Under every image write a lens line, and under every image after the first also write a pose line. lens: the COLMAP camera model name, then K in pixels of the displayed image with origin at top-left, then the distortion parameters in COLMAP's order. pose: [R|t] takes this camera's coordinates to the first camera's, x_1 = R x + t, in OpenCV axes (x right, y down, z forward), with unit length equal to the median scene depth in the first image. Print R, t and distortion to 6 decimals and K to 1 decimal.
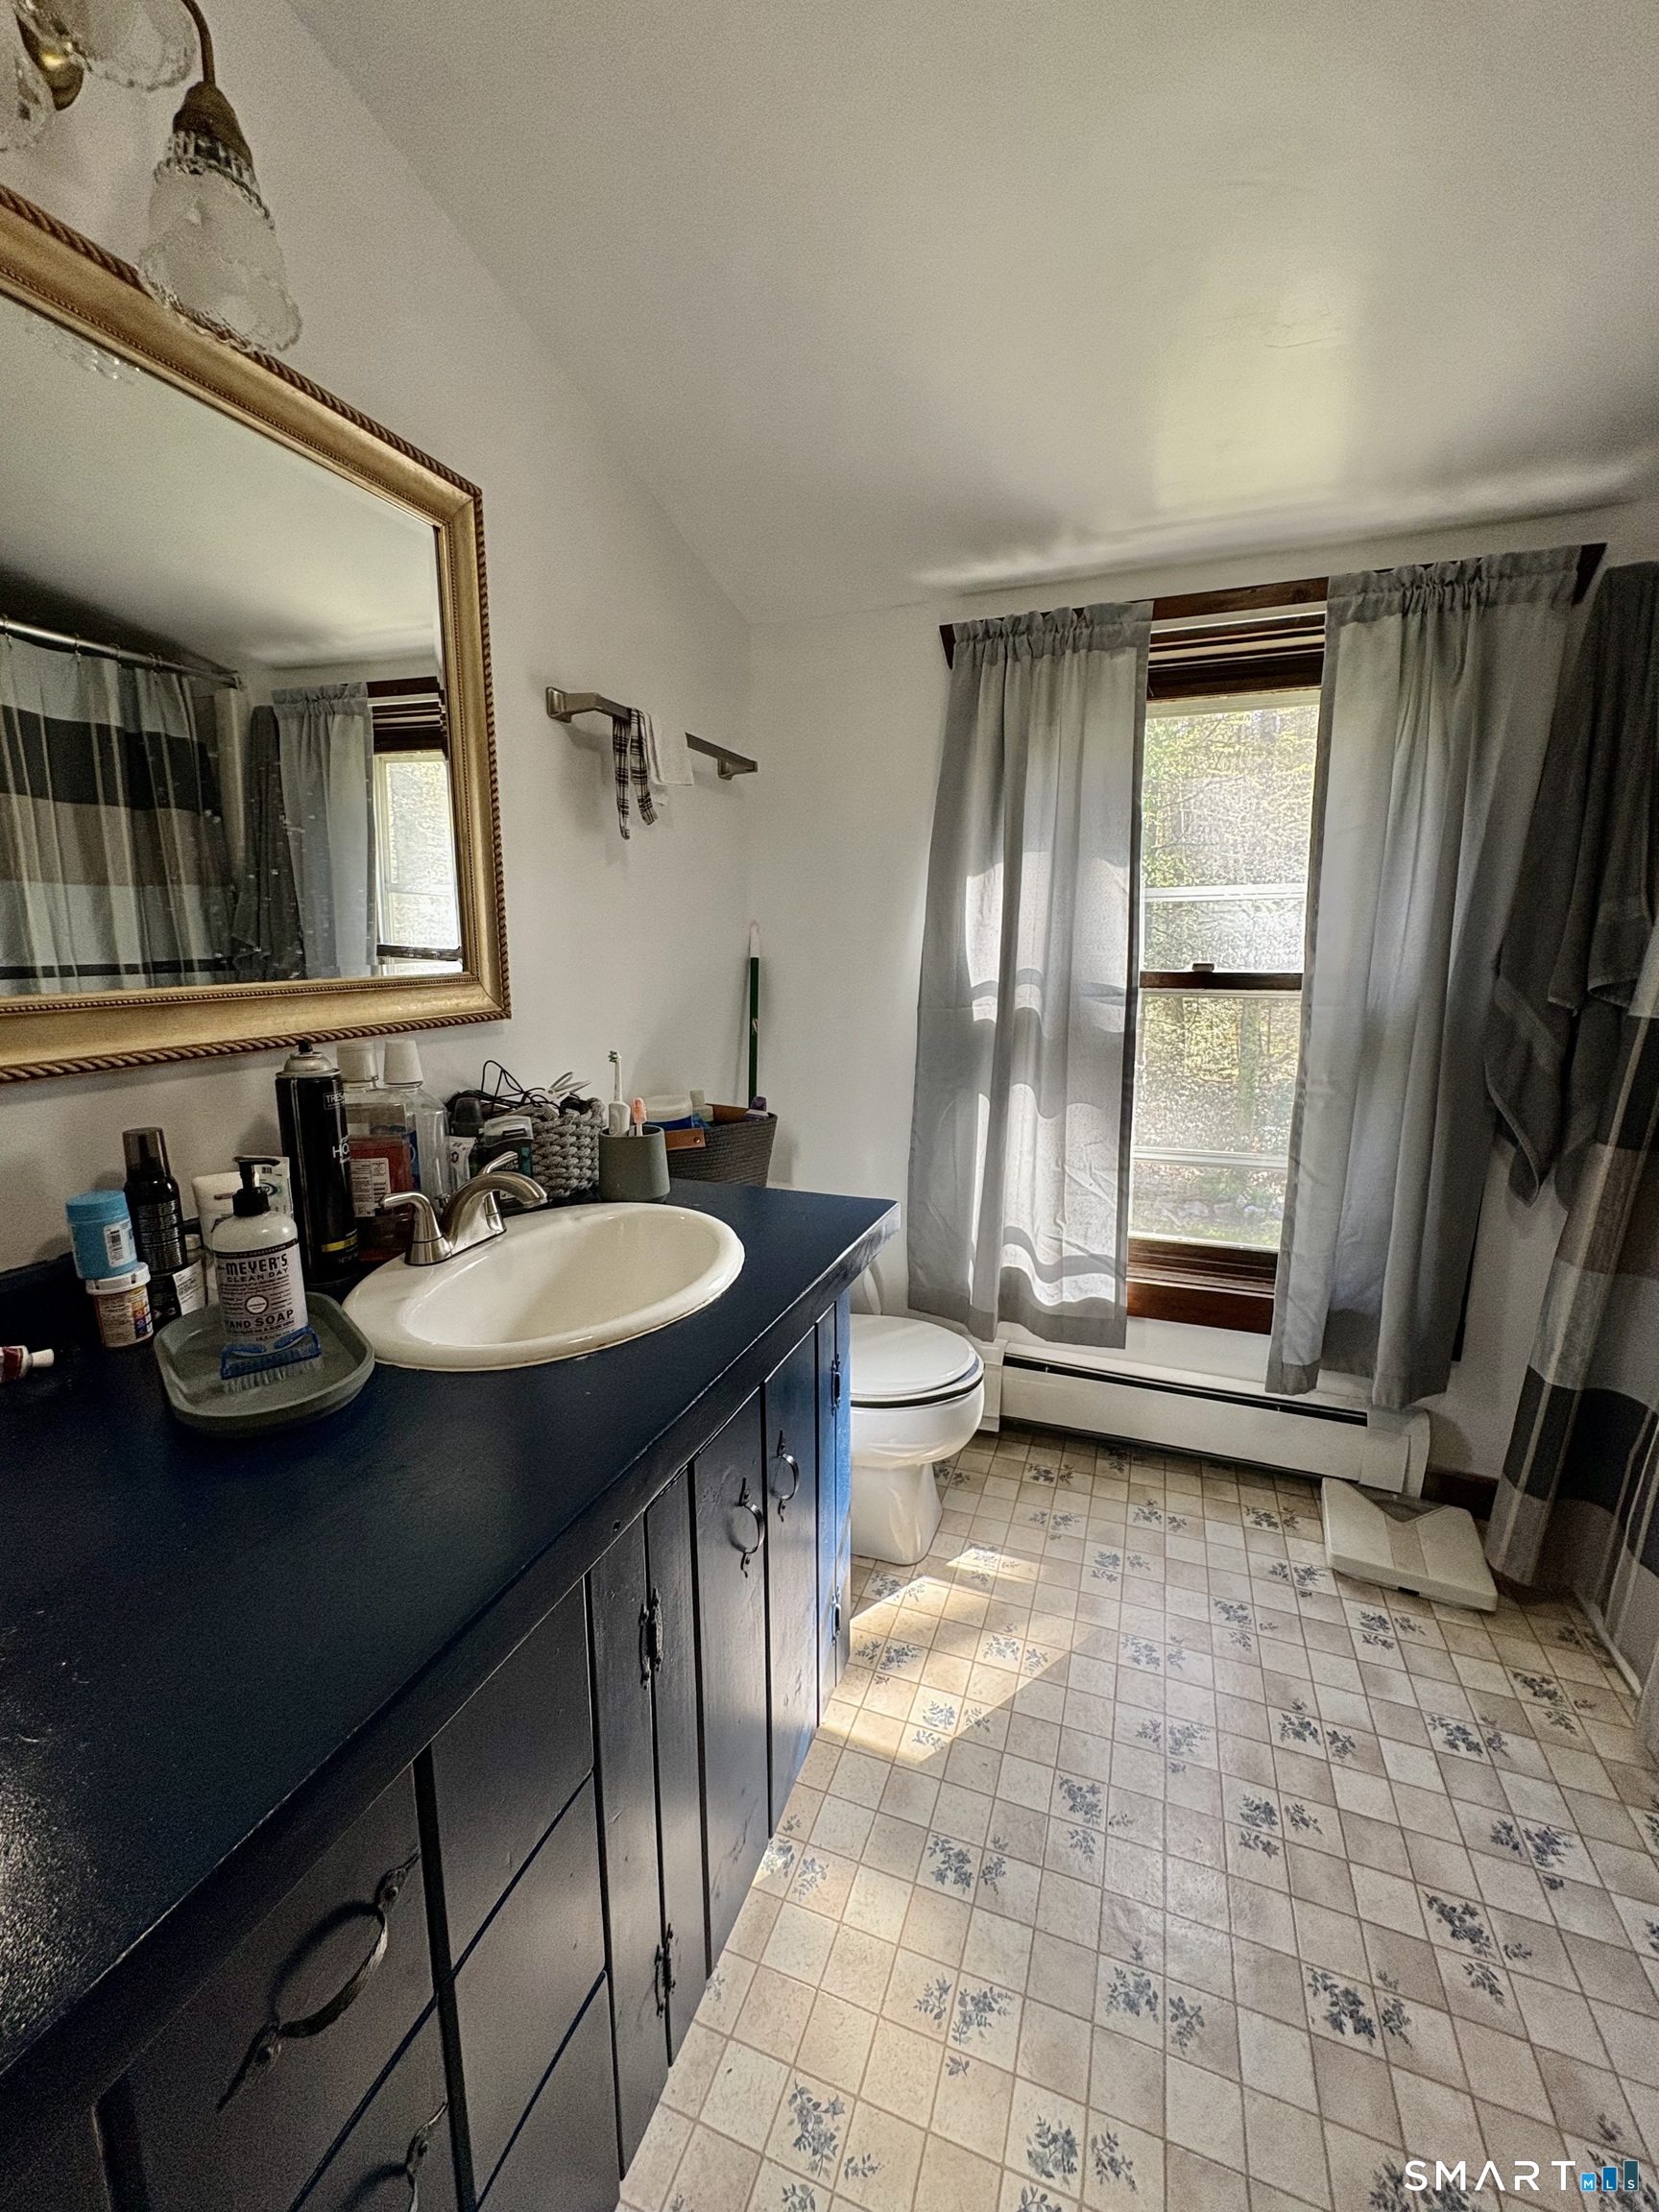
lens RADIAL K [[880.8, 0, 829.5], [0, 880.8, 1106.0], [0, 0, 1]] dist [0.000703, 0.000238]
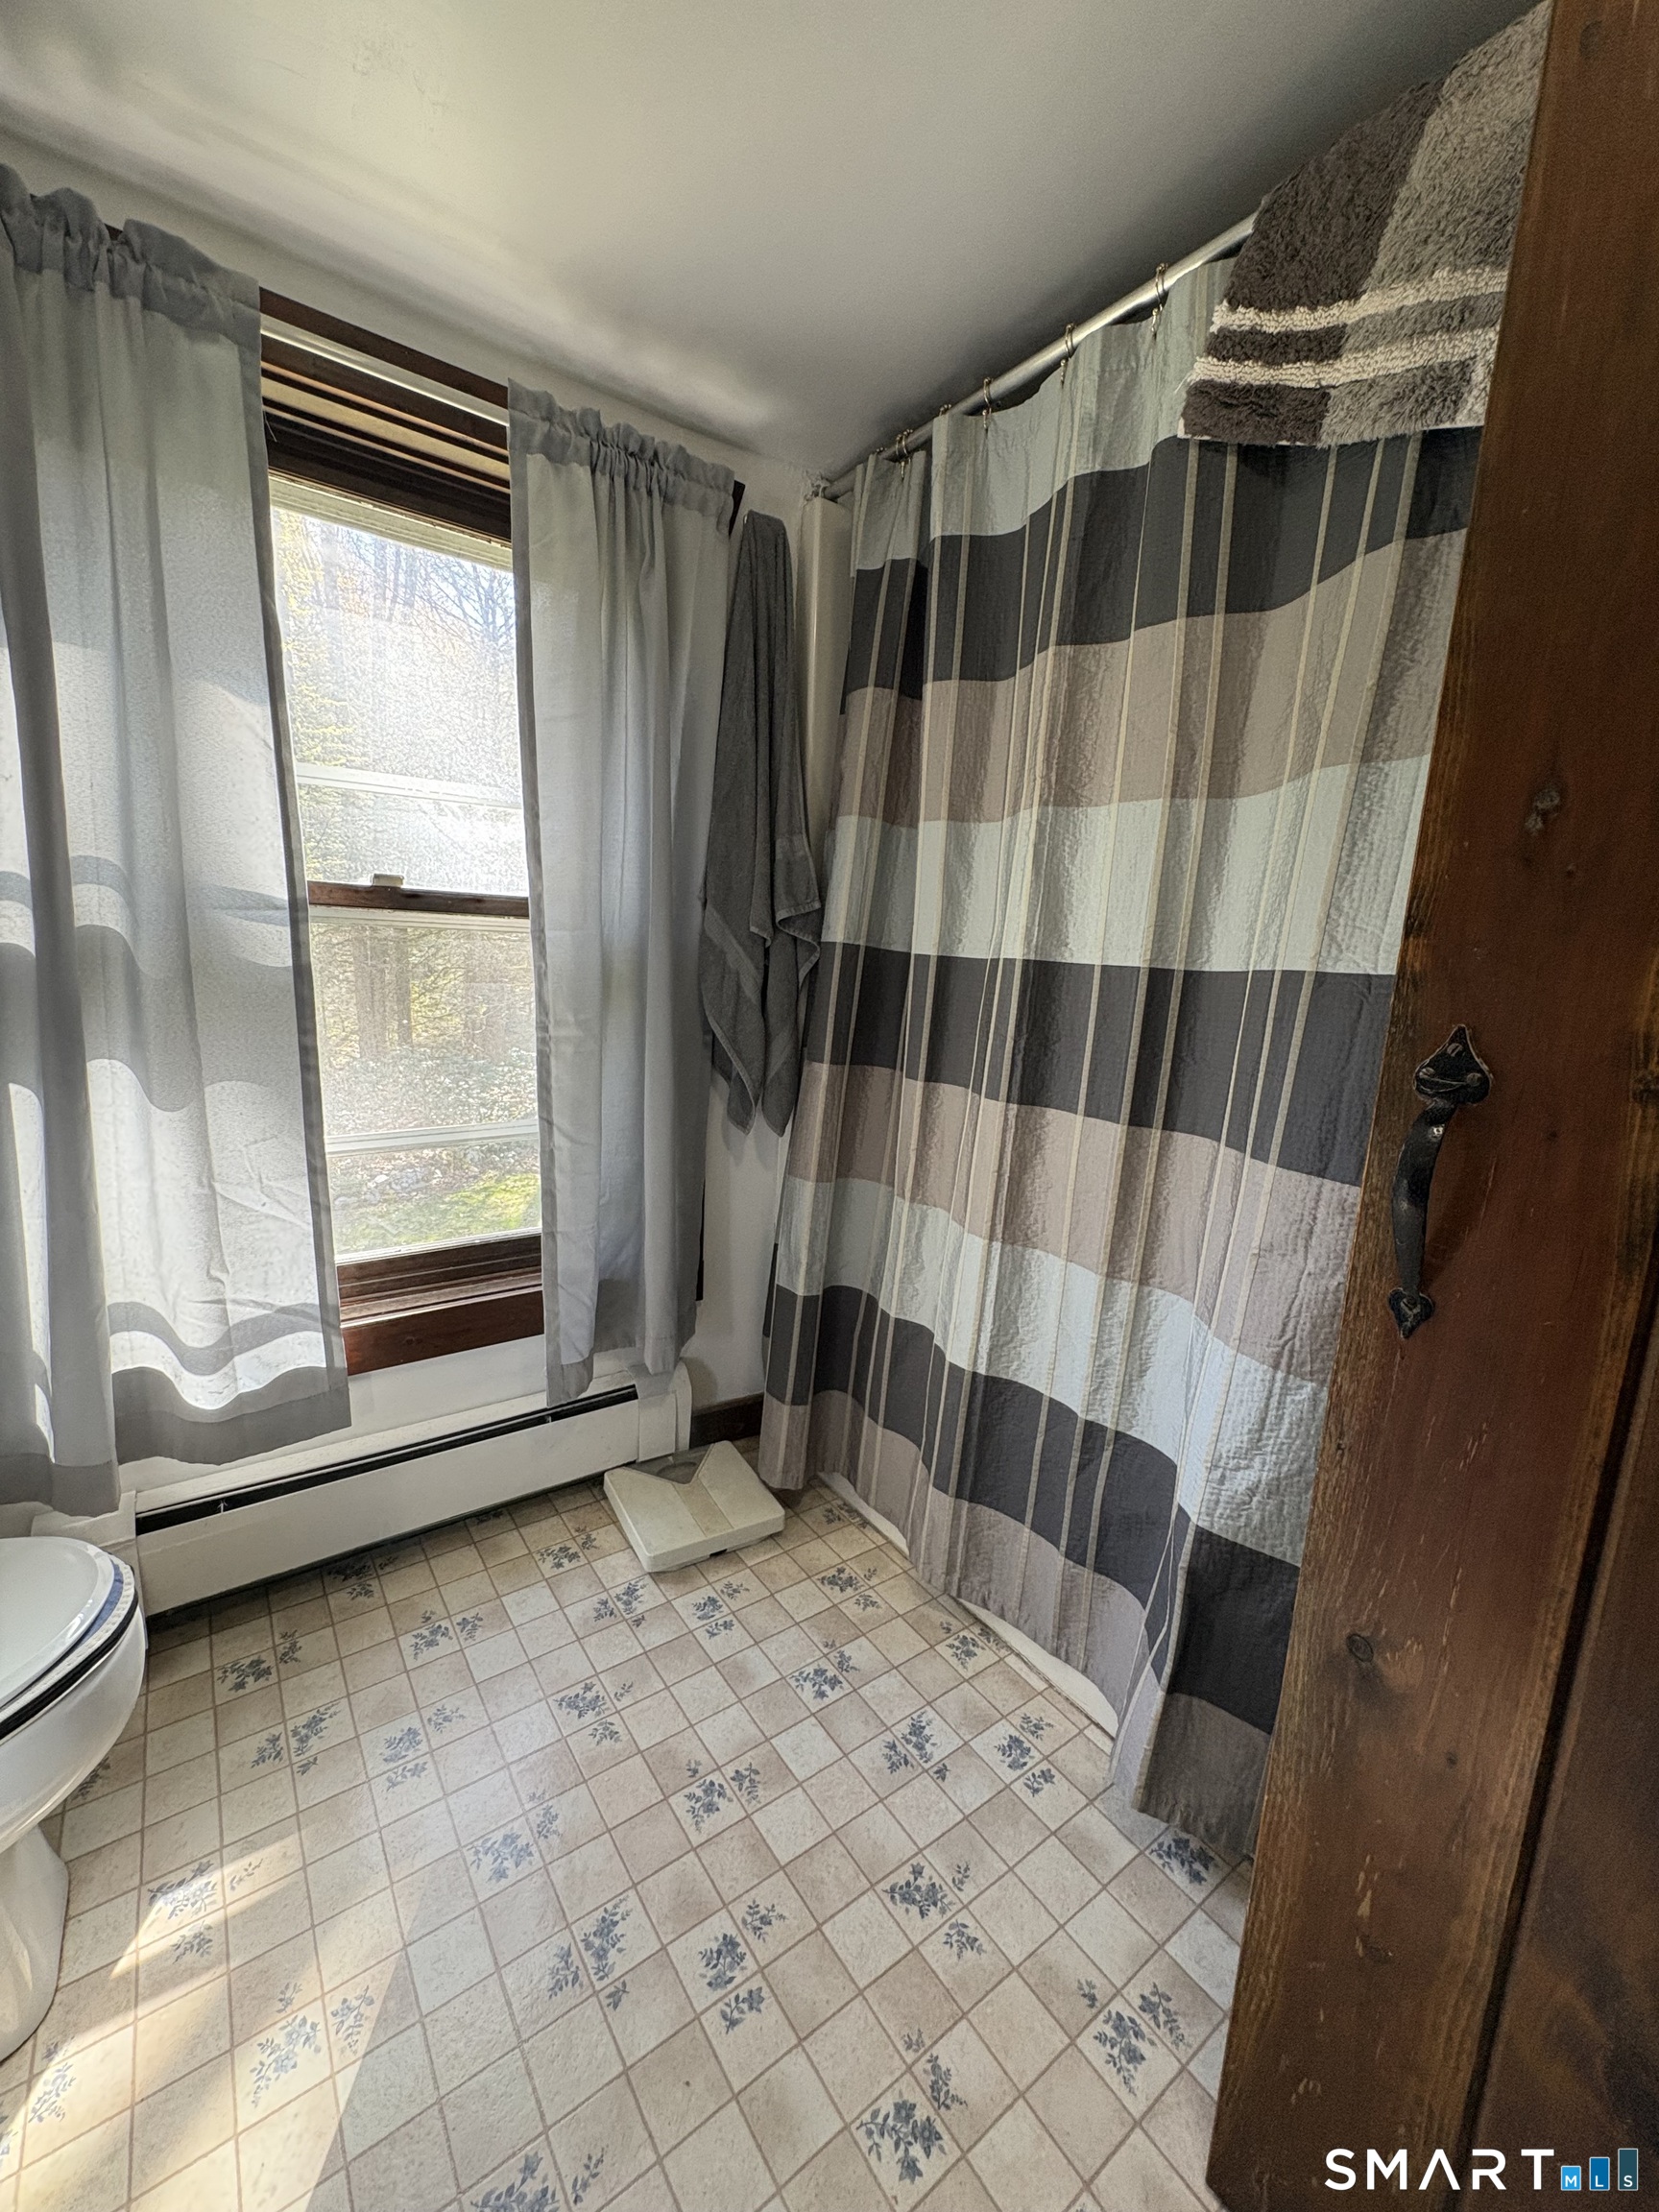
lens RADIAL K [[880.8, 0, 829.5], [0, 880.8, 1106.0], [0, 0, 1]] dist [0.000703, 0.000238]
pose [[0.549407, -0.119029, 0.827033, -0.004066], [0.104845, 0.991799, 0.073093, 0.015168], [-0.828951, 0.046552, 0.557381, 0.319882]]
